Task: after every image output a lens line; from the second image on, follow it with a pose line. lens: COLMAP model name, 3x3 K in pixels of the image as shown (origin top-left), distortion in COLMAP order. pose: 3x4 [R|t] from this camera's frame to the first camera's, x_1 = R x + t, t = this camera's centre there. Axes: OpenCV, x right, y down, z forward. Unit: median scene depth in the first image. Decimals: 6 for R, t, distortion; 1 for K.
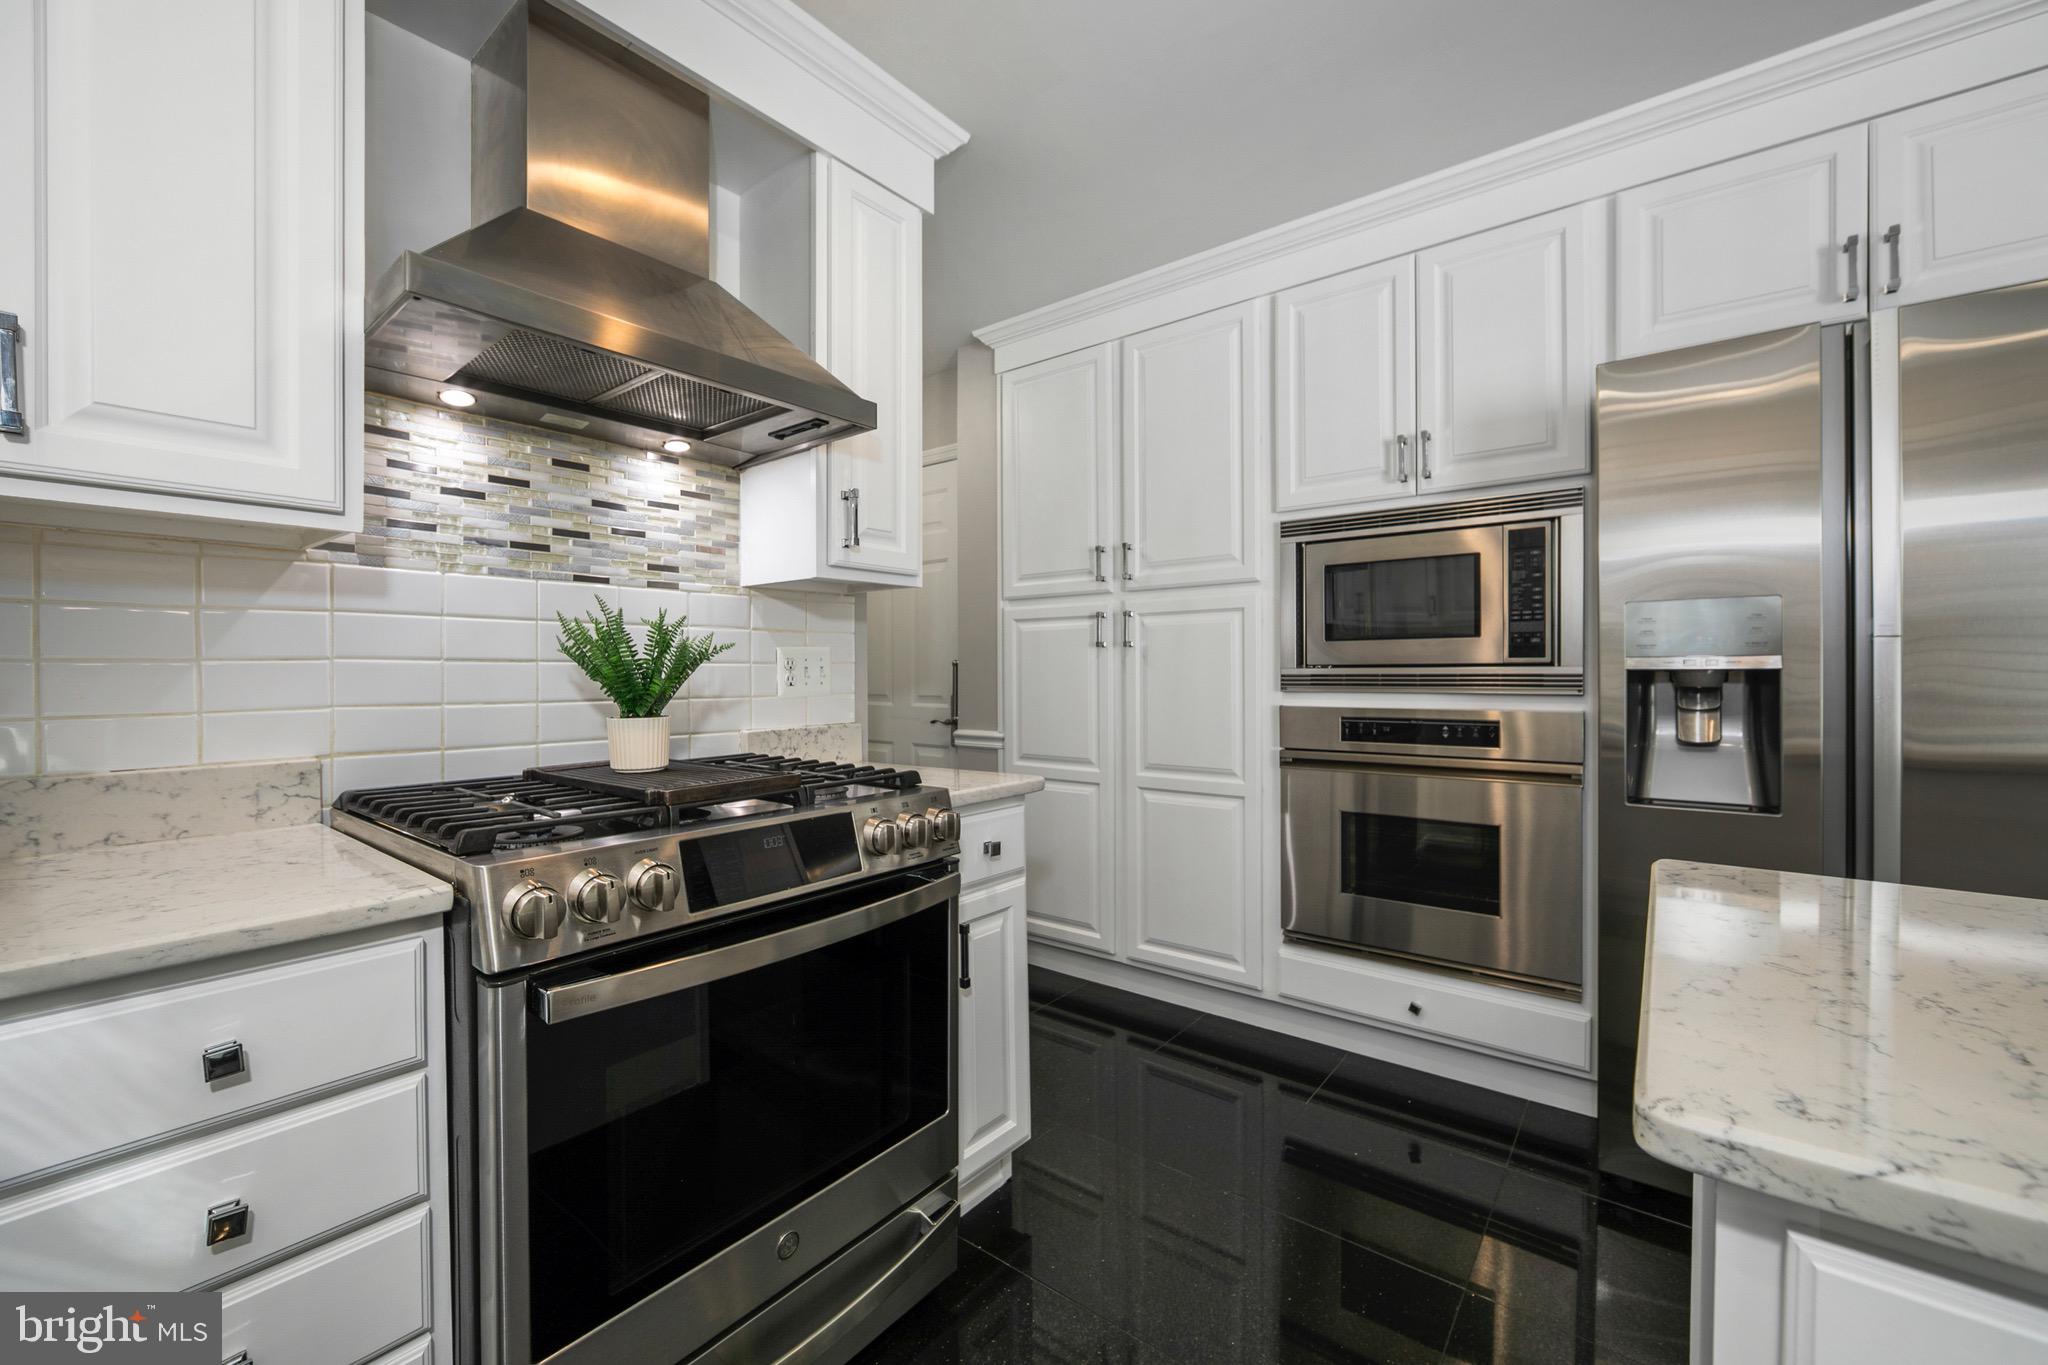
lens RADIAL K [[823.4, 0, 1032.7], [0, 823.4, 673.1], [0, 0, 1]] dist [-0.009734, -0.000255]
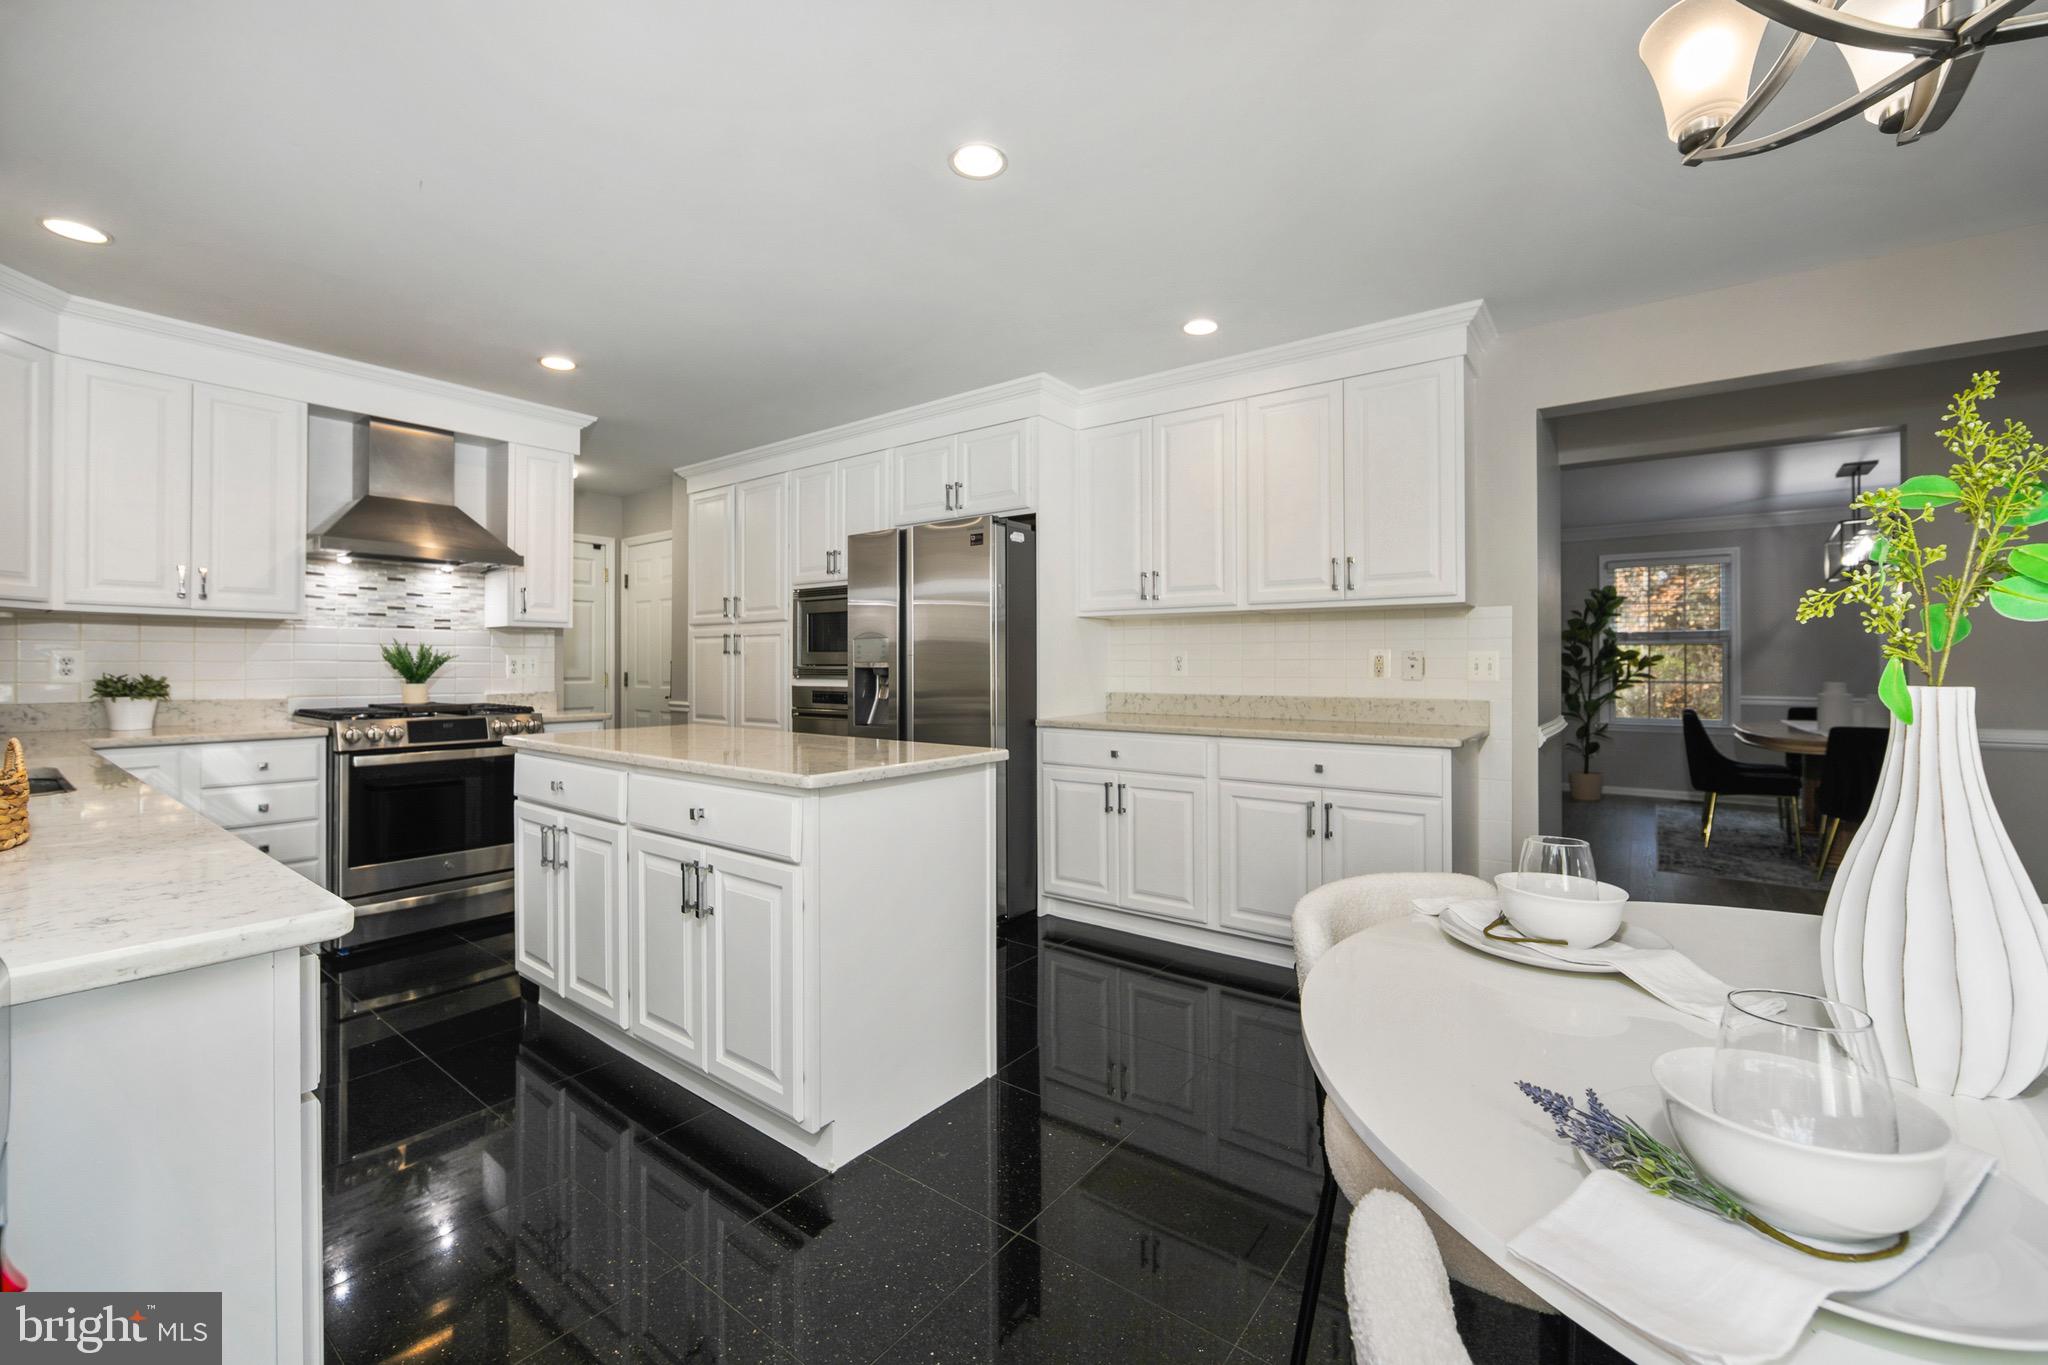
lens RADIAL K [[828.0, 0, 1030.2], [0, 828.0, 658.0], [0, 0, 1]] dist [-0.007474, -0.000185]
pose [[0.999548, 0.006644, 0.029333, 1.235392], [-0.006307, 0.999913, -0.011564, -0.009536], [-0.029407, 0.011374, 0.999503, -1.476703]]
